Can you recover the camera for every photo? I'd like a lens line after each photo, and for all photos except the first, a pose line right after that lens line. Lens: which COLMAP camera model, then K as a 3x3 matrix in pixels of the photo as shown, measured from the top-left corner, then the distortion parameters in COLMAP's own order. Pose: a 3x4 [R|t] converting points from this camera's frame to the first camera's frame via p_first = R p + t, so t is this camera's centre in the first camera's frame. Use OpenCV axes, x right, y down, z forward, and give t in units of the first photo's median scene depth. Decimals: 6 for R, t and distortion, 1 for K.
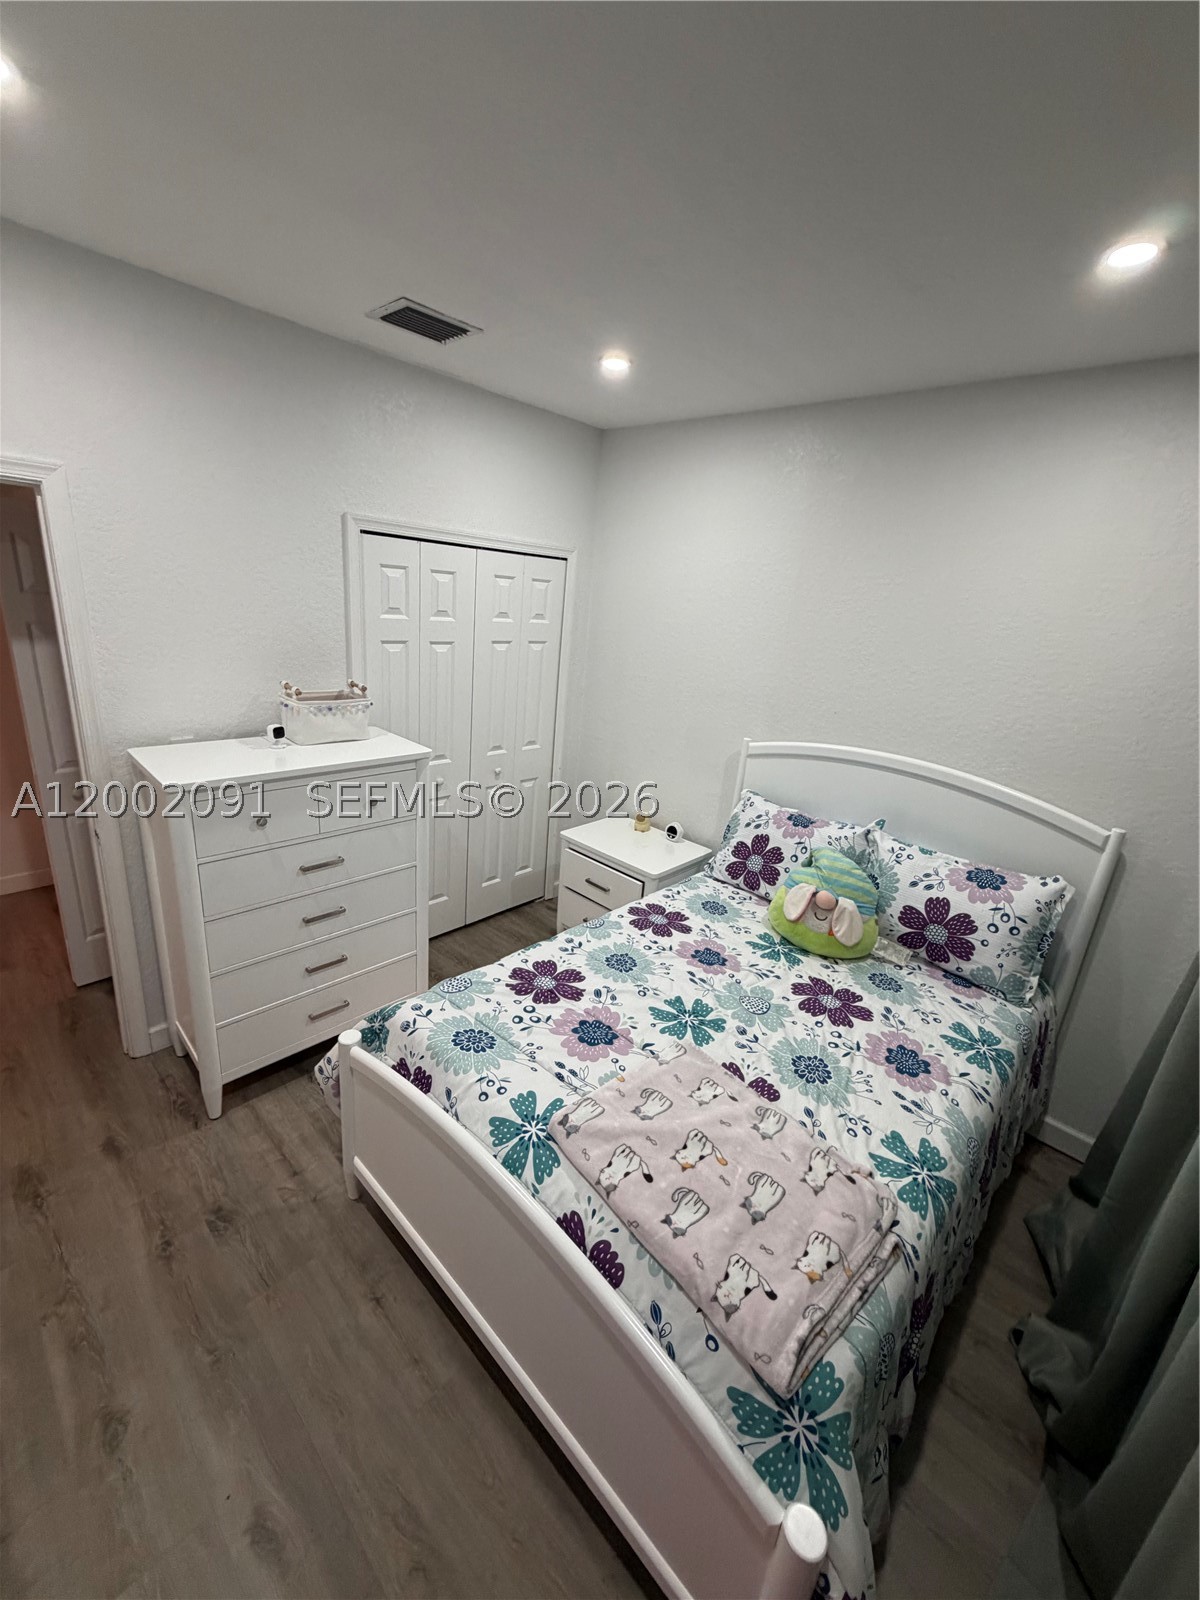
lens RADIAL K [[638.1, 0, 593.1], [0, 638.1, 801.2], [0, 0, 1]] dist [0.012945, -0.000494]
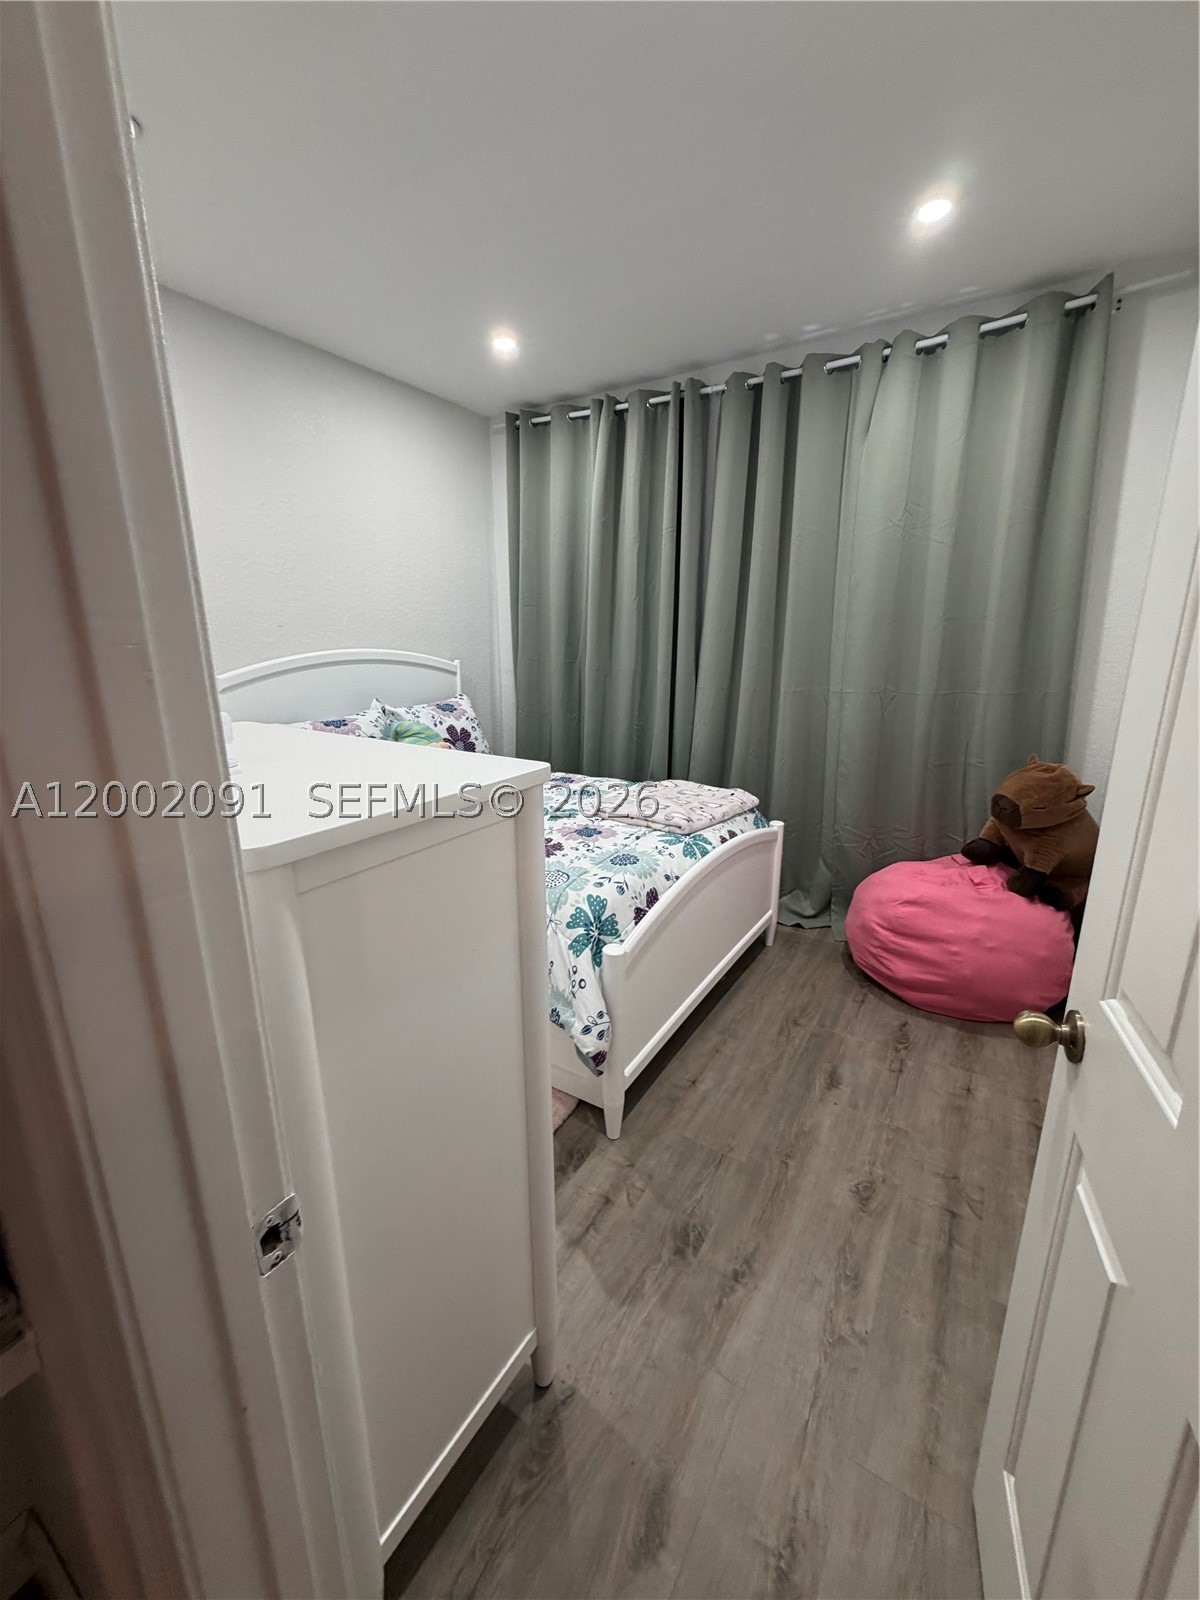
lens RADIAL K [[638.1, 0, 593.1], [0, 638.1, 801.2], [0, 0, 1]] dist [0.012945, -0.000494]
pose [[-0.185934, -0.327146, 0.926501, -1.260467], [0.298814, 0.879454, 0.370502, -0.192424], [-0.936023, 0.345741, -0.065765, 1.091158]]
